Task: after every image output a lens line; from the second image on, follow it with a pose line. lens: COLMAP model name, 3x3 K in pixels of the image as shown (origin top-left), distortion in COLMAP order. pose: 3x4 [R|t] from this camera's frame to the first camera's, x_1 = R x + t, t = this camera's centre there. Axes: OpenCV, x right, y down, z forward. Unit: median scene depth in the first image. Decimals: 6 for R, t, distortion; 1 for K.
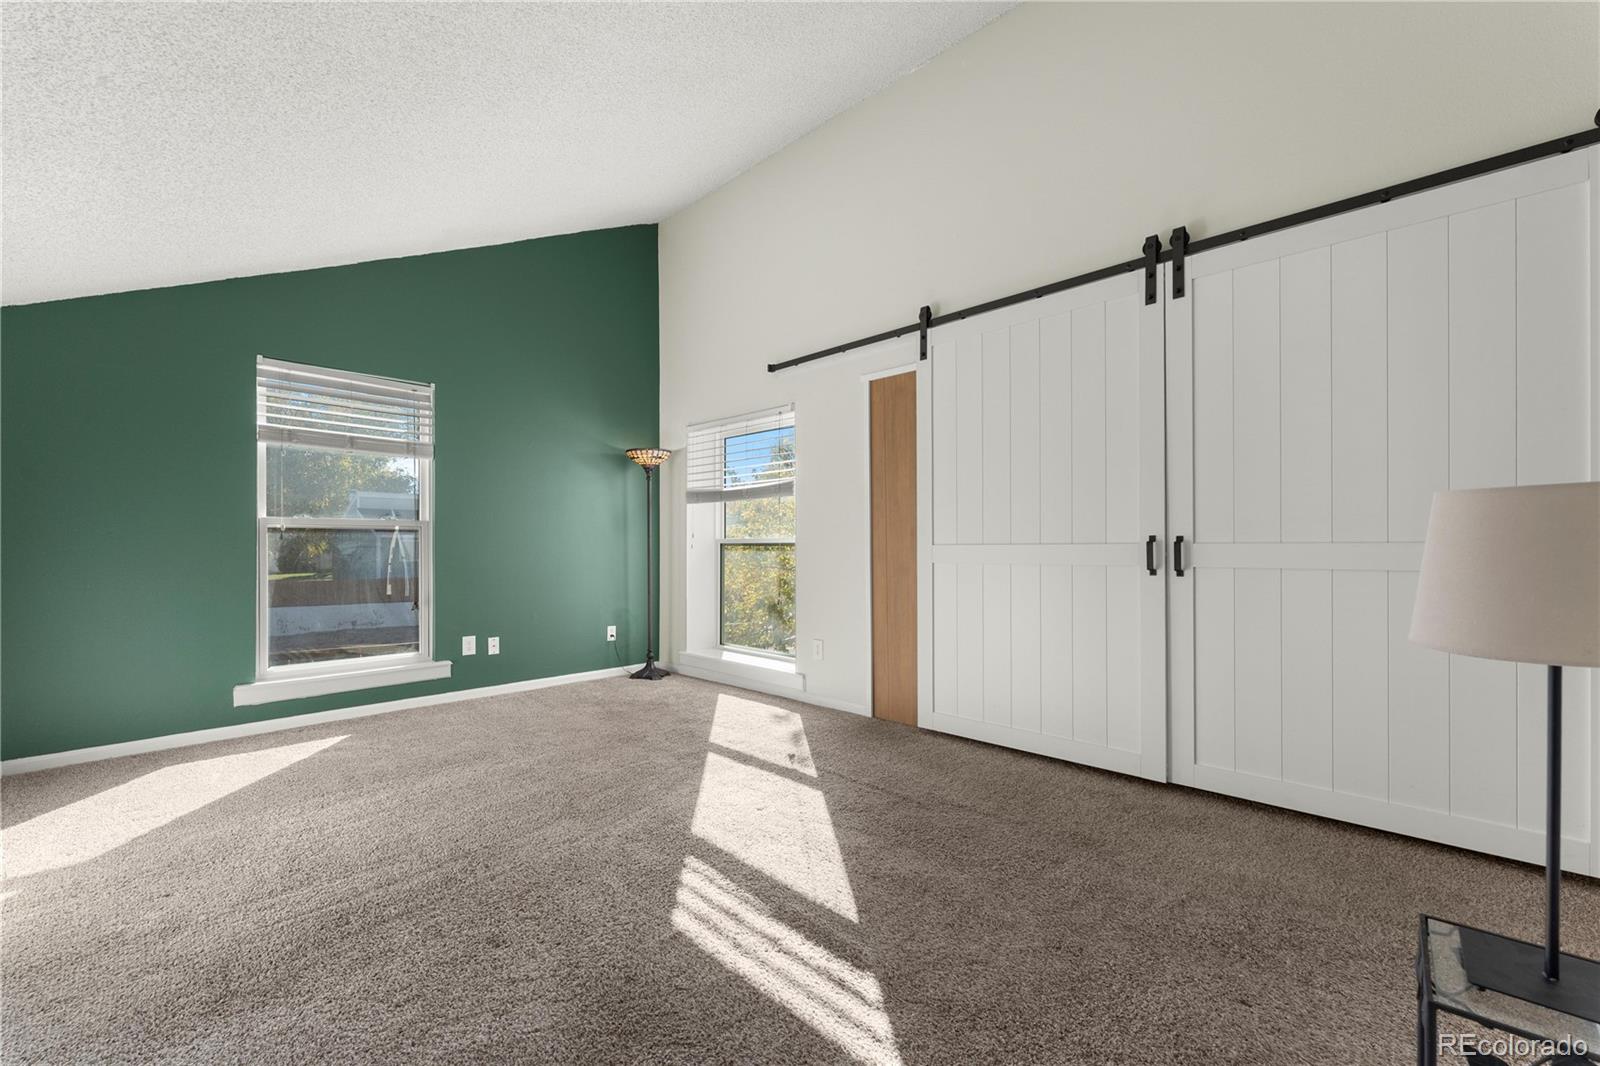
lens RADIAL K [[650.3, 0, 799.9], [0, 650.3, 542.4], [0, 0, 1]] dist [-0.001353, 0.000034]
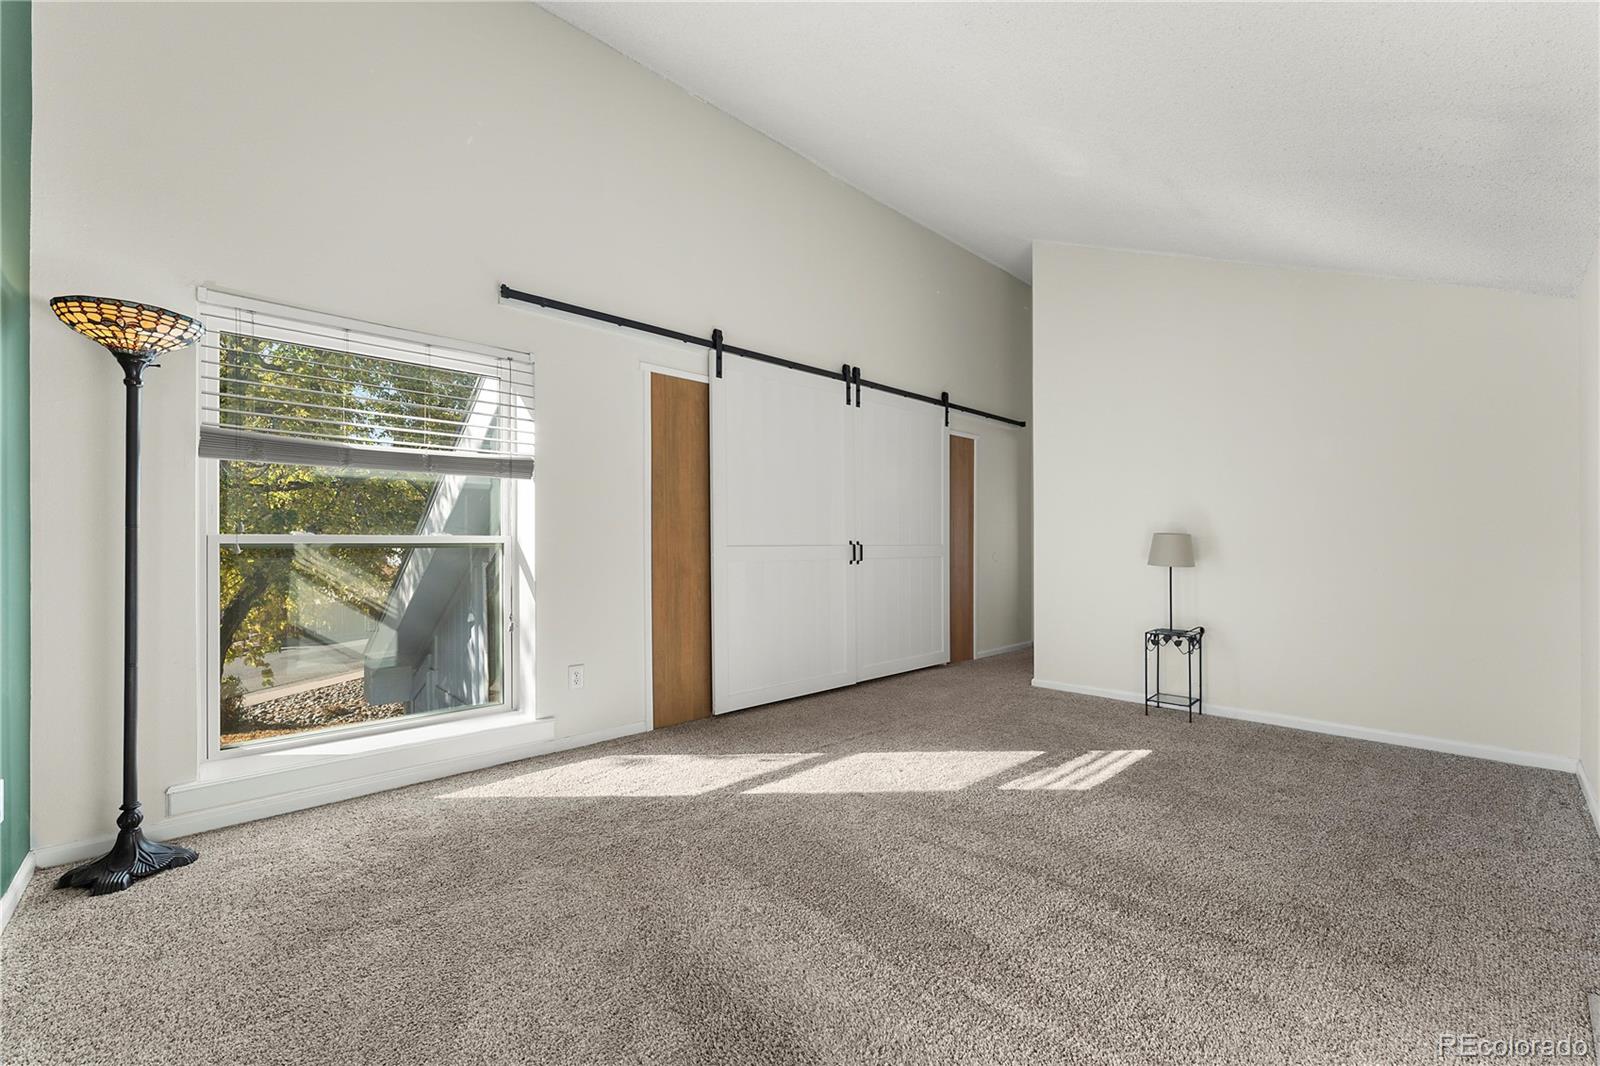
lens RADIAL K [[650.3, 0, 799.1], [0, 650.3, 542.0], [0, 0, 1]] dist [-0.001353, 0.000034]
pose [[0.043113, 0.007041, 0.999045, -0.898187], [-0.001655, 0.999974, -0.006976, 0.003923], [-0.999069, -0.001352, 0.043124, 0.817360]]
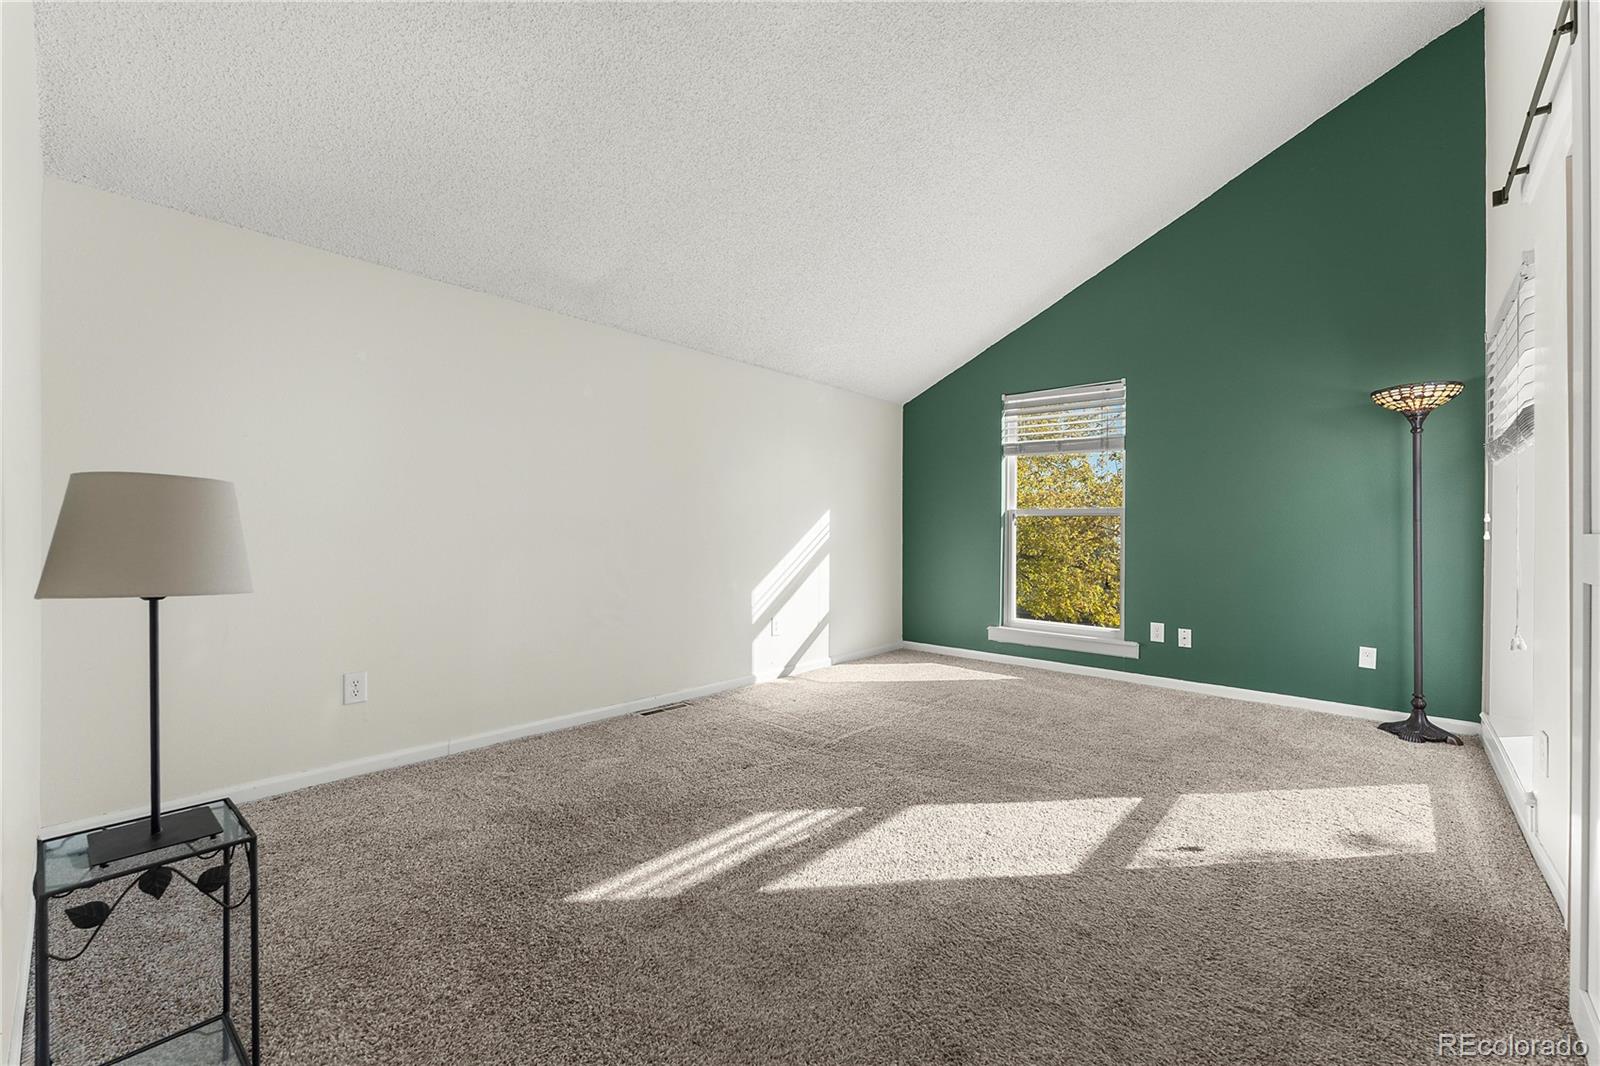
lens RADIAL K [[650.3, 0, 797.3], [0, 650.3, 526.9], [0, 0, 1]] dist [-0.001353, 0.000034]
pose [[0.037117, 0.000250, -0.999311, 0.572632], [-0.007943, 0.999968, -0.000045, 0.003015], [0.999279, 0.007940, 0.037118, 0.512199]]
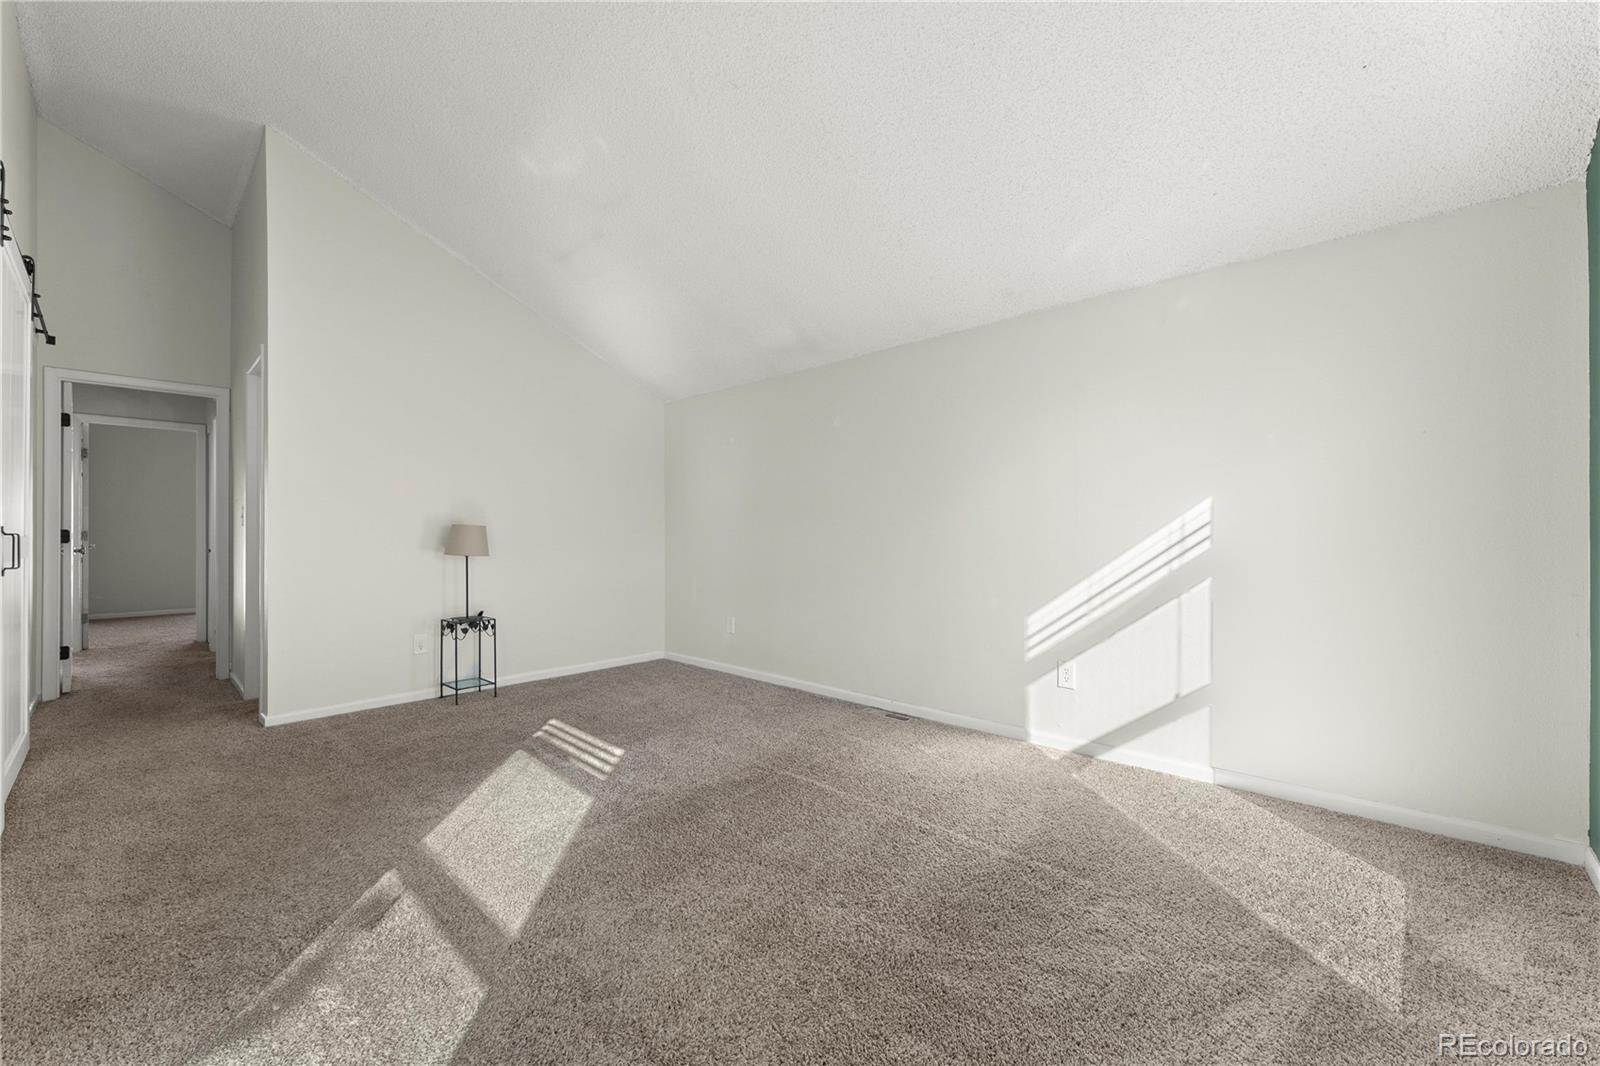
lens RADIAL K [[650.3, 0, 794.1], [0, 650.3, 532.9], [0, 0, 1]] dist [-0.001353, 0.000034]
pose [[-0.999942, 0.009897, 0.004339, -0.338493], [0.009880, 0.999944, -0.003730, 0.005796], [-0.004376, -0.003686, -0.999984, 1.394468]]
